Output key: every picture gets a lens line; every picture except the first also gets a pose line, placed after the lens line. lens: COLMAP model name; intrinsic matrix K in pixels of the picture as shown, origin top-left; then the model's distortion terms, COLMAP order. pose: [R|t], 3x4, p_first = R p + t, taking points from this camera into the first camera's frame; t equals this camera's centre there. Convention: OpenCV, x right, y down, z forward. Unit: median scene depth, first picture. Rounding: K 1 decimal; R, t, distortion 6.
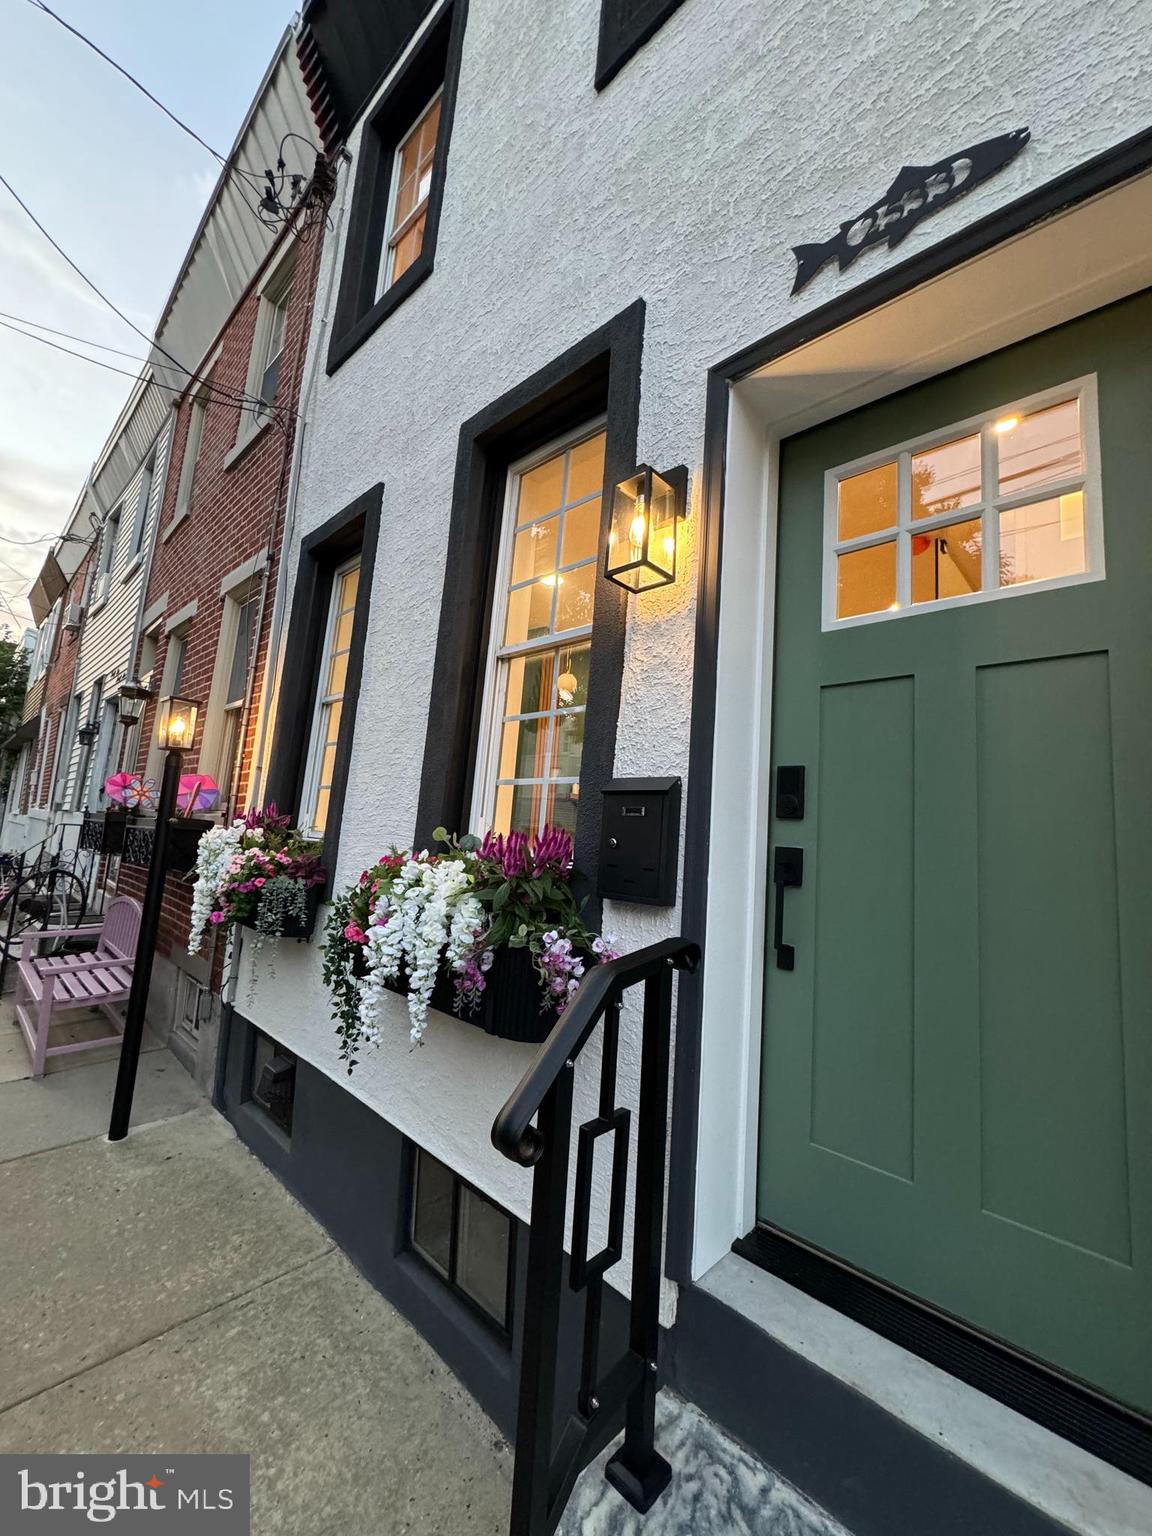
lens RADIAL K [[608.5, 0, 573.9], [0, 608.5, 768.2], [0, 0, 1]] dist [-0.000875, -0.000869]
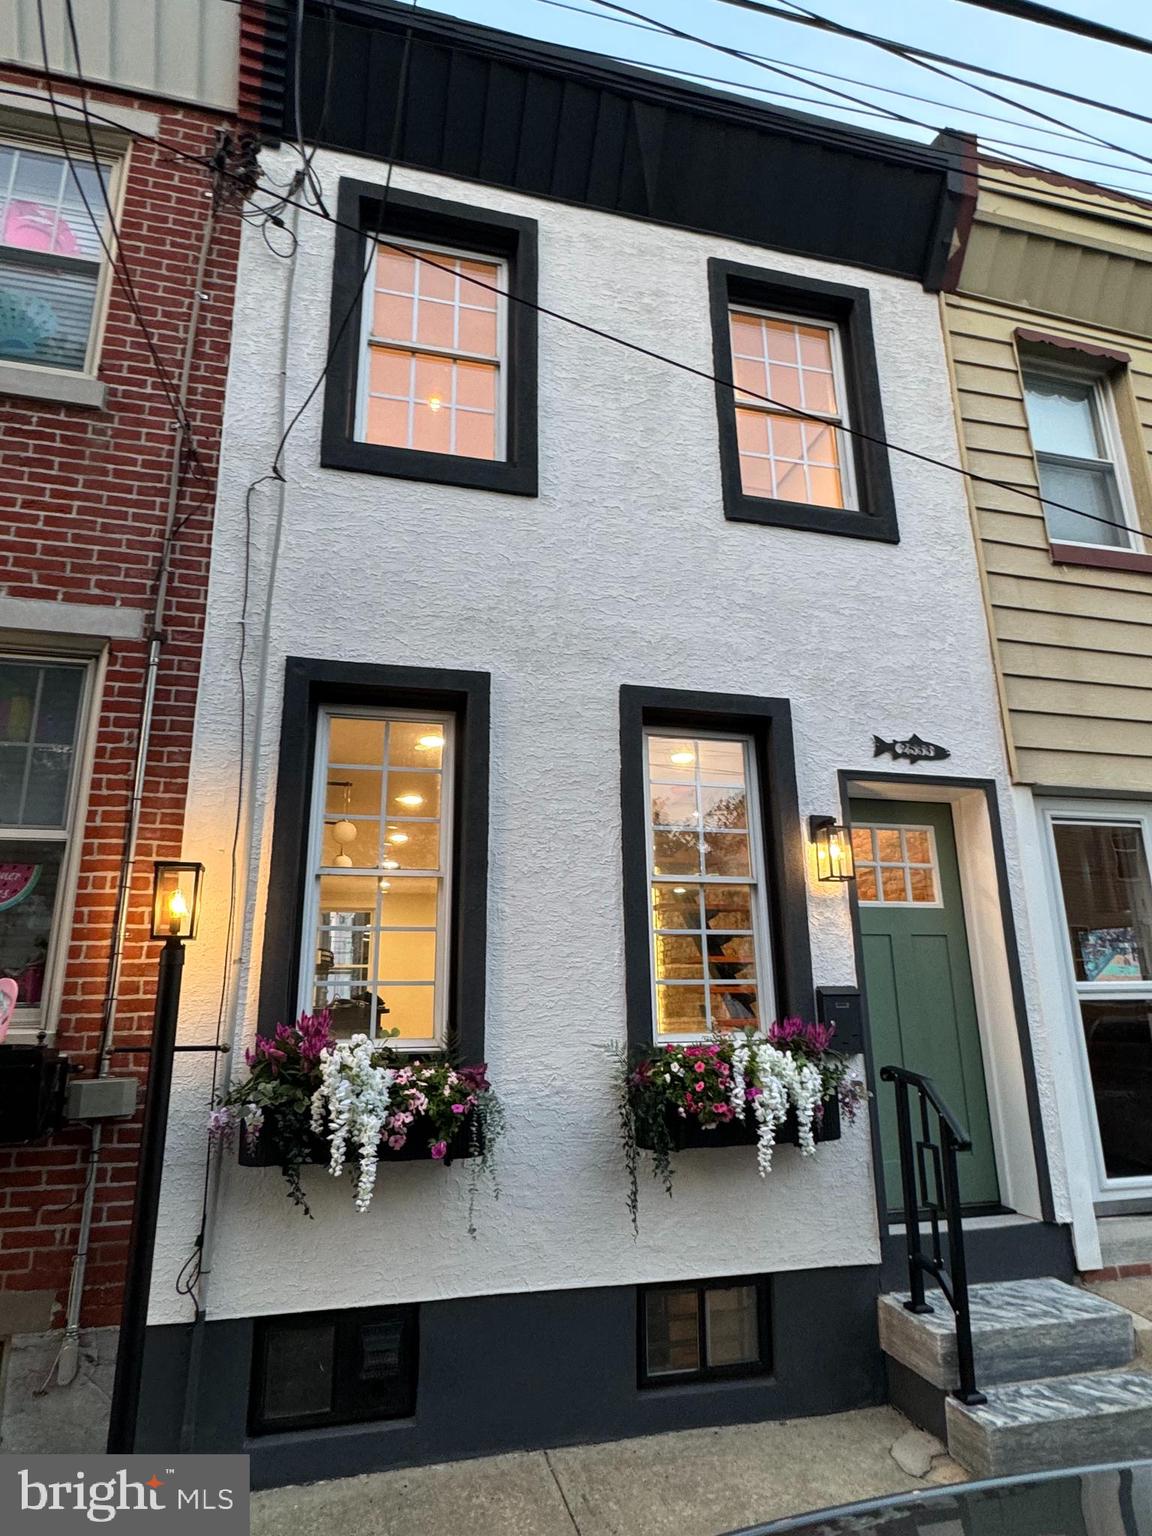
lens RADIAL K [[896.8, 0, 577.5], [0, 896.8, 762.5], [0, 0, 1]] dist [-0.026118, 0.018657]
pose [[0.528484, 0.151489, 0.835318, -2.692483], [-0.055744, 0.988019, -0.143914, -0.223175], [-0.847111, 0.029492, 0.530597, 0.188445]]
